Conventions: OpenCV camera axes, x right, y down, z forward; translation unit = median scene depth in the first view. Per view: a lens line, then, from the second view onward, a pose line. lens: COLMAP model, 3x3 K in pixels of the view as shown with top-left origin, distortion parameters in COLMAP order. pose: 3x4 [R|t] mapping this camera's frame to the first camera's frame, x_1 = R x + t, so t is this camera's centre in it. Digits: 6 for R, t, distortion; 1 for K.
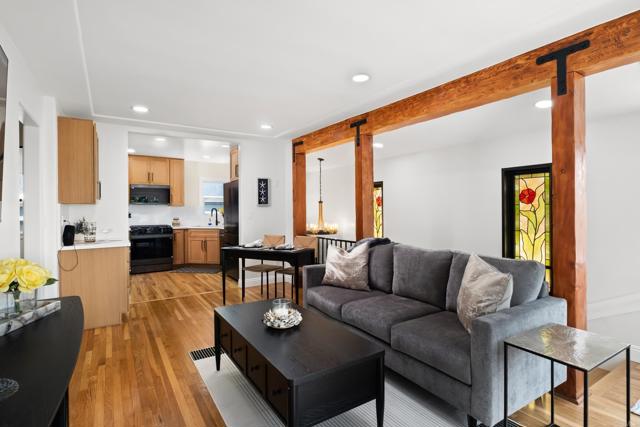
lens RADIAL K [[321.3, 0, 319.6], [0, 321.3, 212.4], [0, 0, 1]] dist [-0.000480, -0.000015]
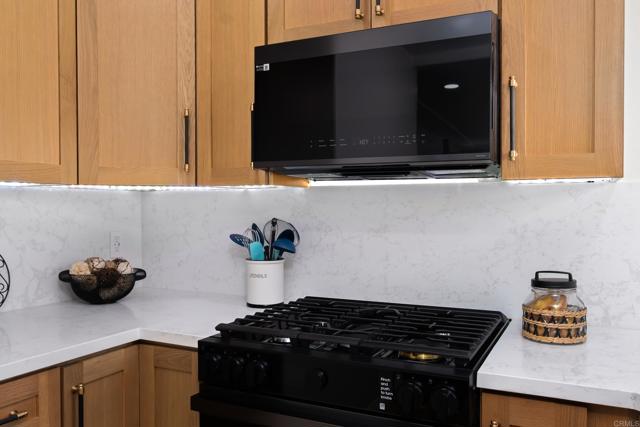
lens RADIAL K [[534.2, 0, 320.8], [0, 534.2, 213.9], [0, 0, 1]] dist [-0.011692, -0.003253]
pose [[0.510691, 0.011619, -0.859686, -0.324929], [-0.004418, 0.999931, 0.010890, -0.007671], [0.859753, -0.001763, 0.510707, 0.844196]]
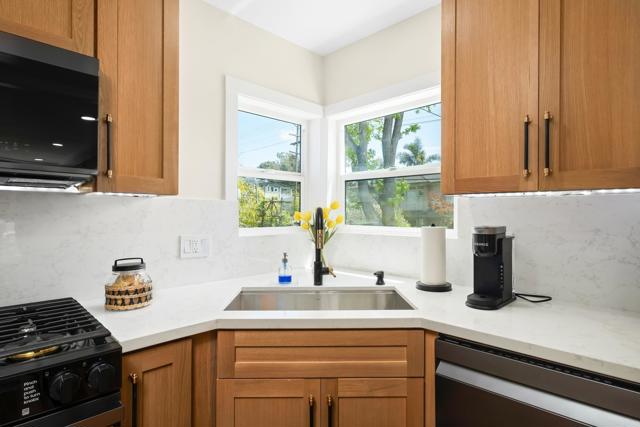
lens RADIAL K [[342.4, 0, 320.1], [0, 342.4, 213.2], [0, 0, 1]] dist [0.001508, 0.000680]
pose [[0.978716, 0.007080, 0.205099, -0.393844], [-0.005573, 0.999953, -0.007924, -0.007483], [-0.205145, 0.006613, 0.978709, 0.819984]]
